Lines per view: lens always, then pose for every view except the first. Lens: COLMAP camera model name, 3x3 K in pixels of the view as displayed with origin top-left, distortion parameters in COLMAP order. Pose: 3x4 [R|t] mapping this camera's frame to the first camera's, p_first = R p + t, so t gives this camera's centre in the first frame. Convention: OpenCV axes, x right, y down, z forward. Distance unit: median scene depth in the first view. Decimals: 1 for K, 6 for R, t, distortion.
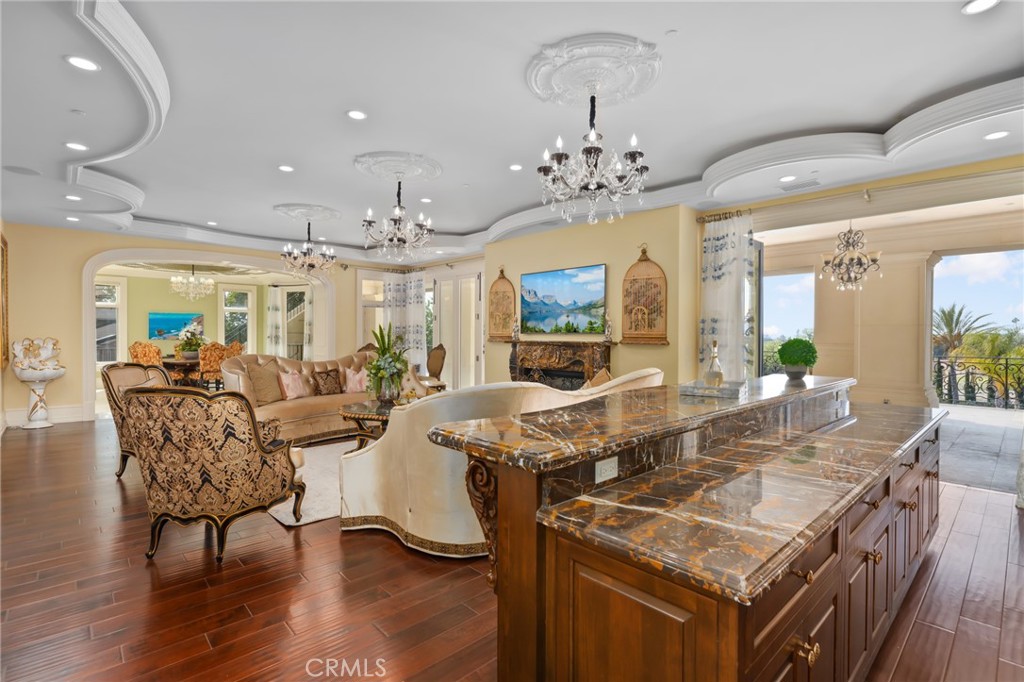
lens RADIAL K [[487.5, 0, 519.1], [0, 487.5, 336.8], [0, 0, 1]] dist [0.001813, 0.000058]
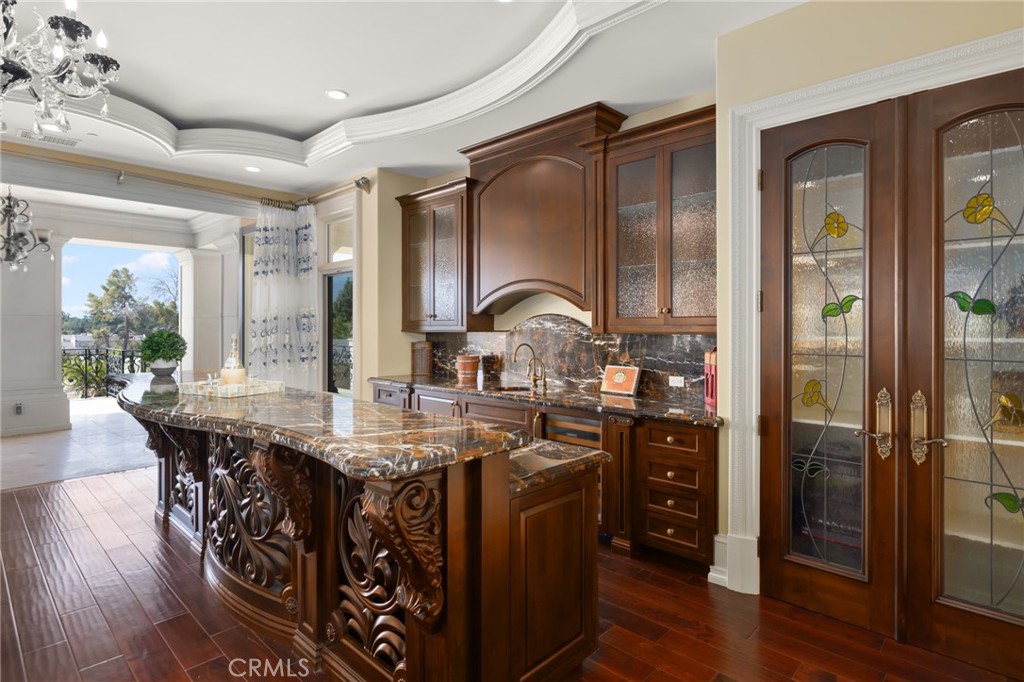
lens RADIAL K [[534.8, 0, 513.1], [0, 534.8, 333.1], [0, 0, 1]] dist [0.001647, 0.000088]
pose [[-0.042758, -0.015718, 0.998962, -0.251271], [0.005175, 0.999859, 0.015953, -0.003281], [-0.999072, 0.005851, -0.042671, 0.220881]]
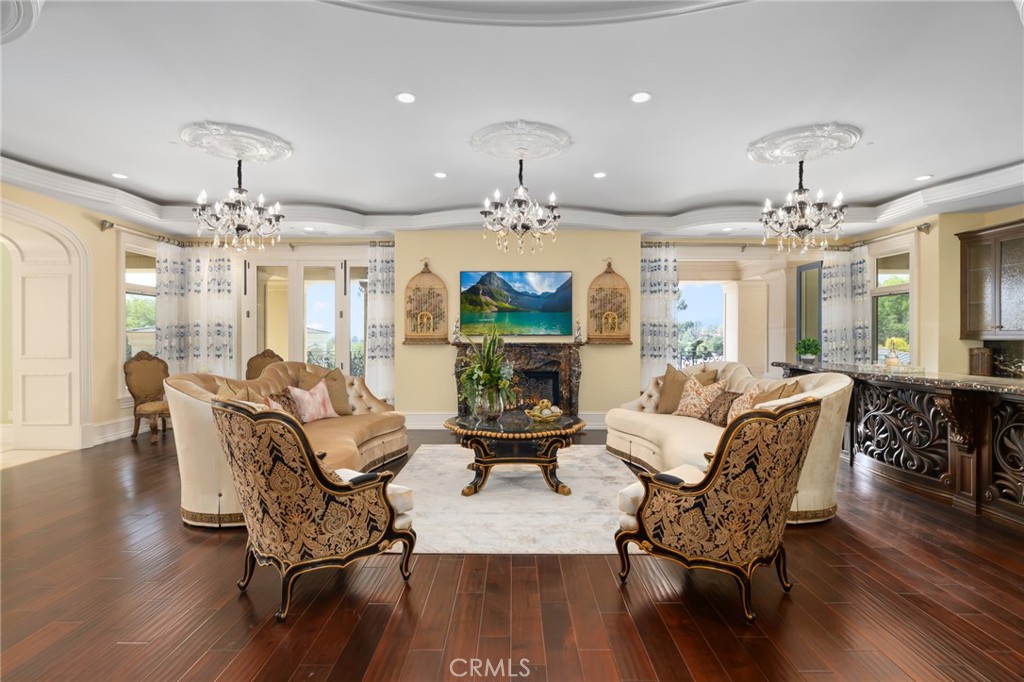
lens RADIAL K [[487.5, 0, 538.6], [0, 487.5, 336.6], [0, 0, 1]] dist [0.001813, 0.000058]
pose [[0.683268, -0.005243, 0.730149, -0.686088], [0.006675, 0.999977, 0.000935, -0.005152], [-0.730137, 0.004235, 0.683287, 0.311509]]
